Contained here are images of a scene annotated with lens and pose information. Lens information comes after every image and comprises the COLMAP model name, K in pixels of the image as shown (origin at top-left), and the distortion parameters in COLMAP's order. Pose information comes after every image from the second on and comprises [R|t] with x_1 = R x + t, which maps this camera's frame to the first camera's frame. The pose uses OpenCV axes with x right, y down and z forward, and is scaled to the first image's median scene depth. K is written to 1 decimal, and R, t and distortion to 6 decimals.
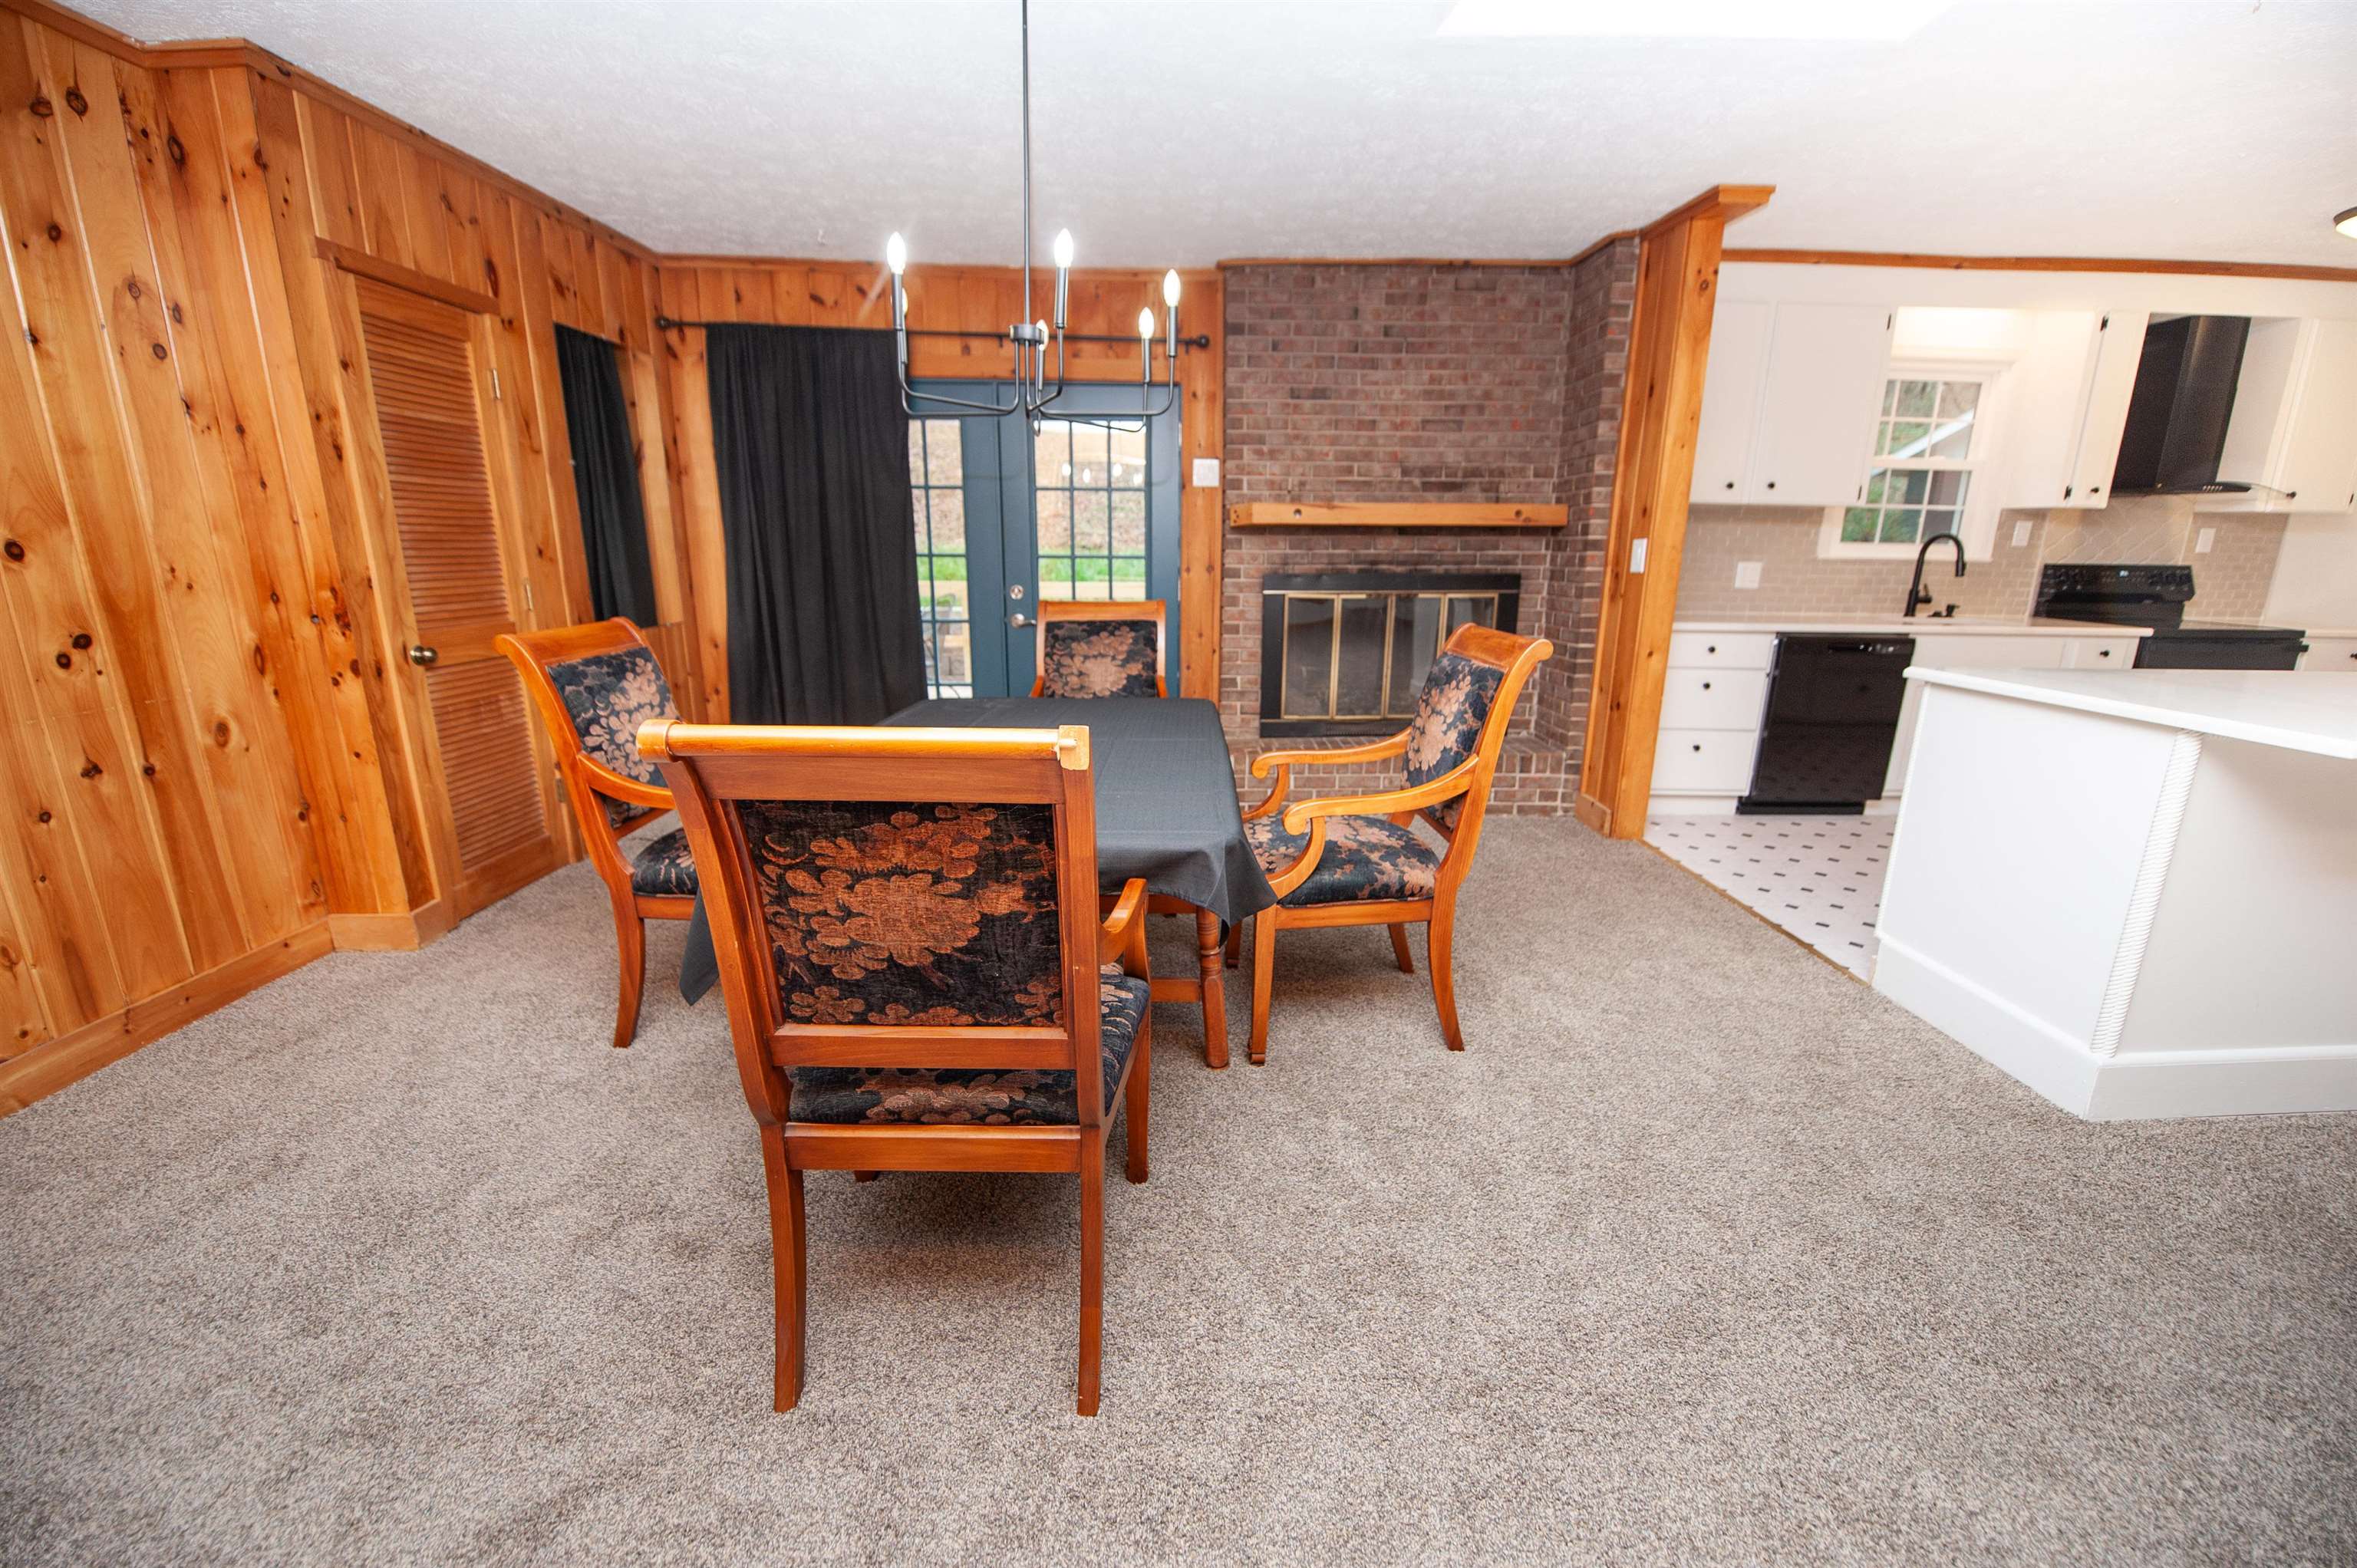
lens RADIAL K [[932.6, 0, 1185.4], [0, 932.6, 789.3], [0, 0, 1]] dist [-0.016622, -0.003395]
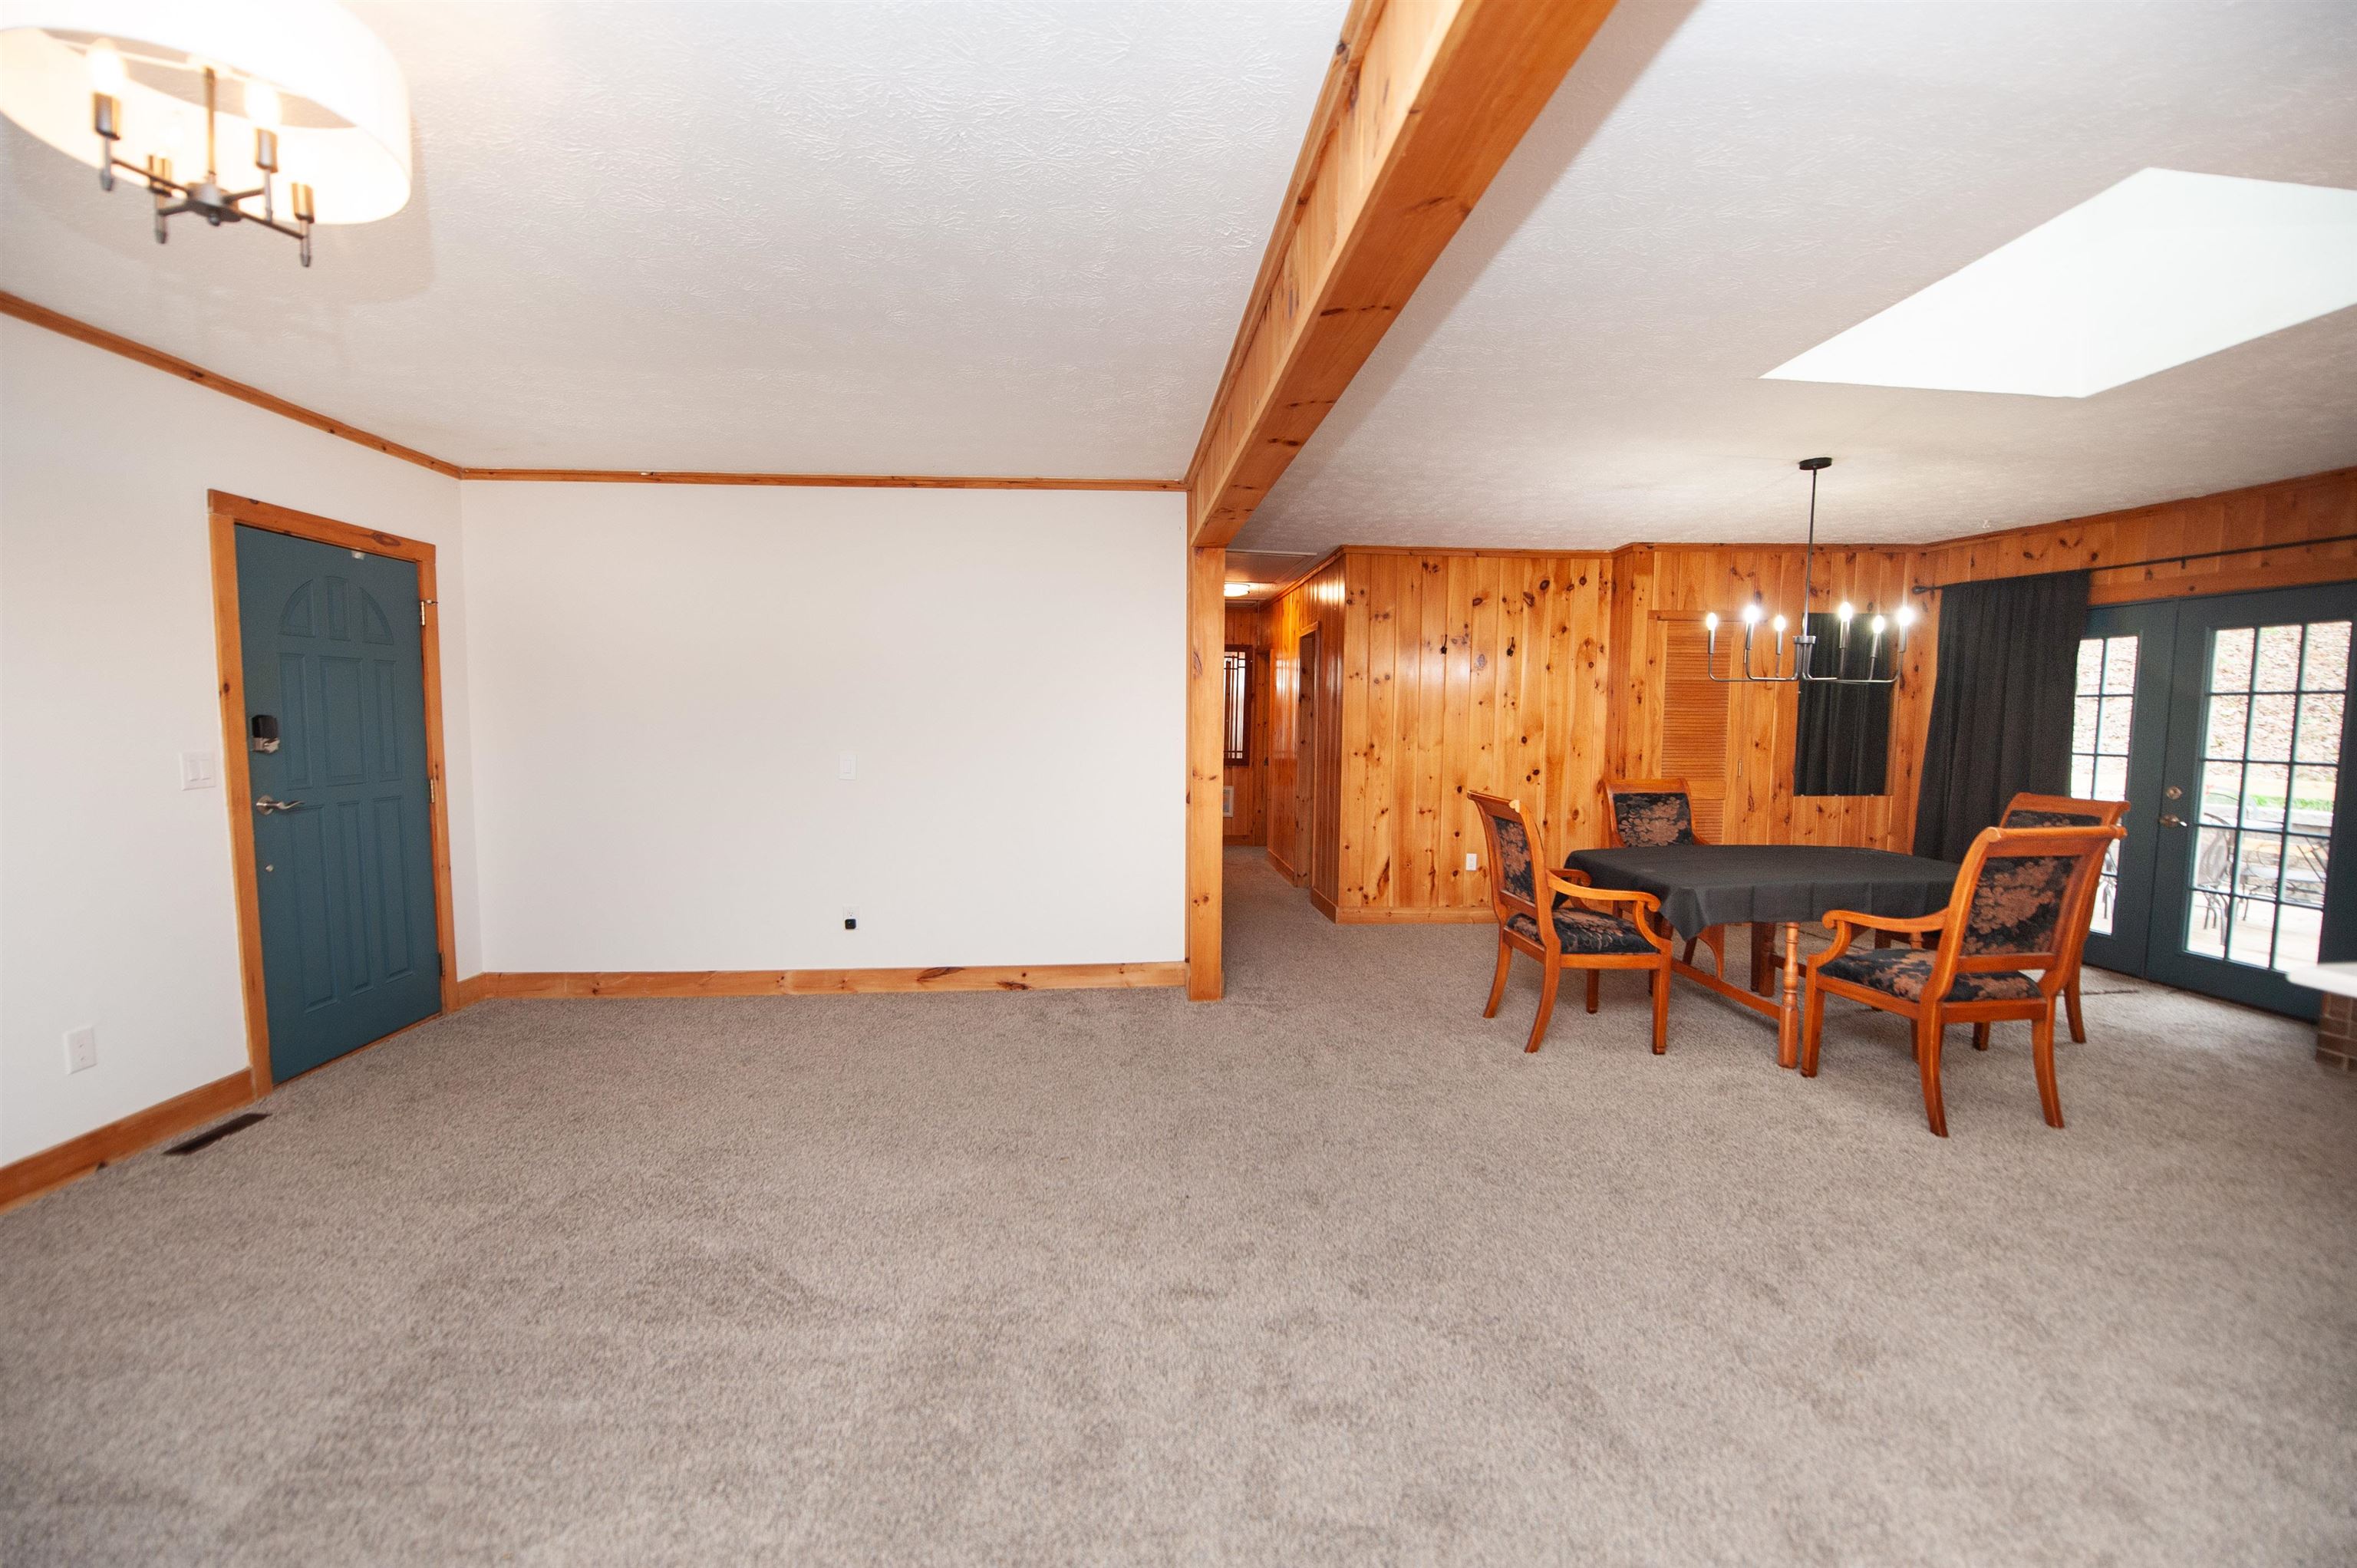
lens RADIAL K [[937.5, 0, 1180.0], [0, 937.5, 791.5], [0, 0, 1]] dist [-0.016824, -0.003520]
pose [[0.063717, 0.071870, -0.995377, 0.792014], [-0.253465, 0.965863, 0.053515, 0.007661], [0.965244, 0.248883, 0.079758, -0.132917]]
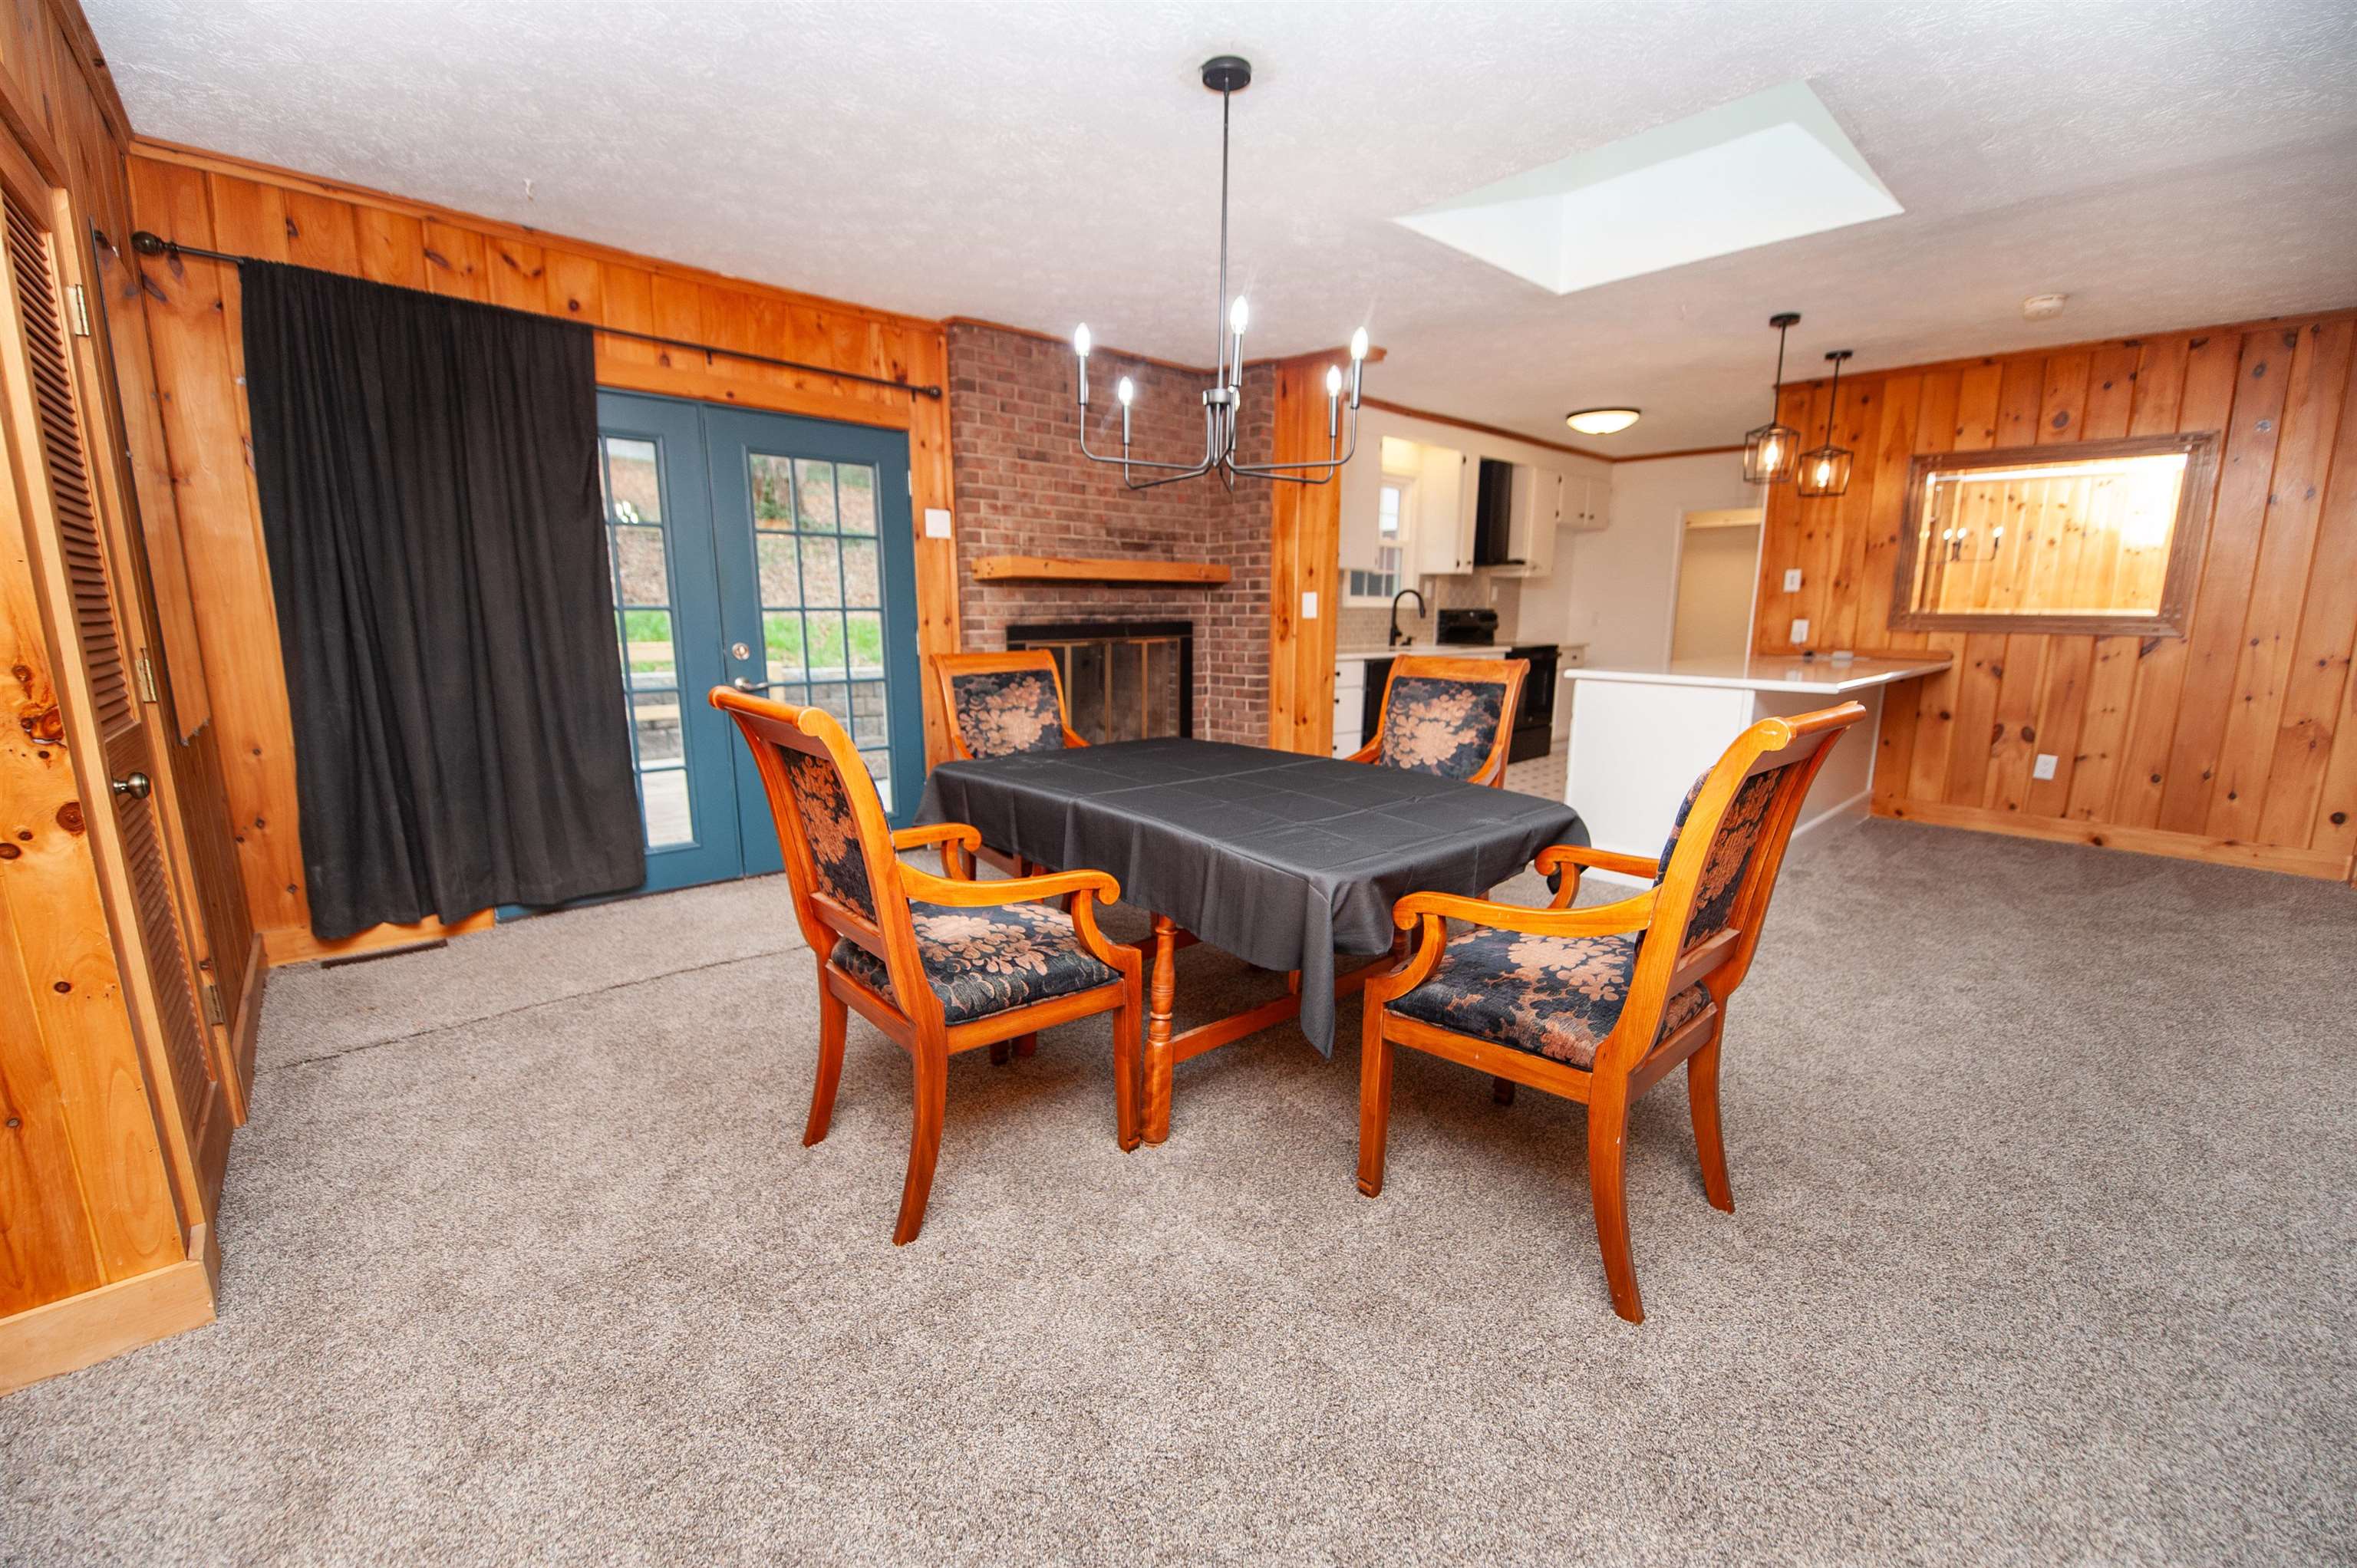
lens RADIAL K [[932.6, 0, 1185.4], [0, 932.6, 789.3], [0, 0, 1]] dist [-0.016622, -0.003395]
pose [[0.746809, -0.129632, 0.652282, -0.475682], [0.166891, 0.985963, 0.004871, -0.027766], [-0.643757, 0.105222, 0.757961, 0.126921]]
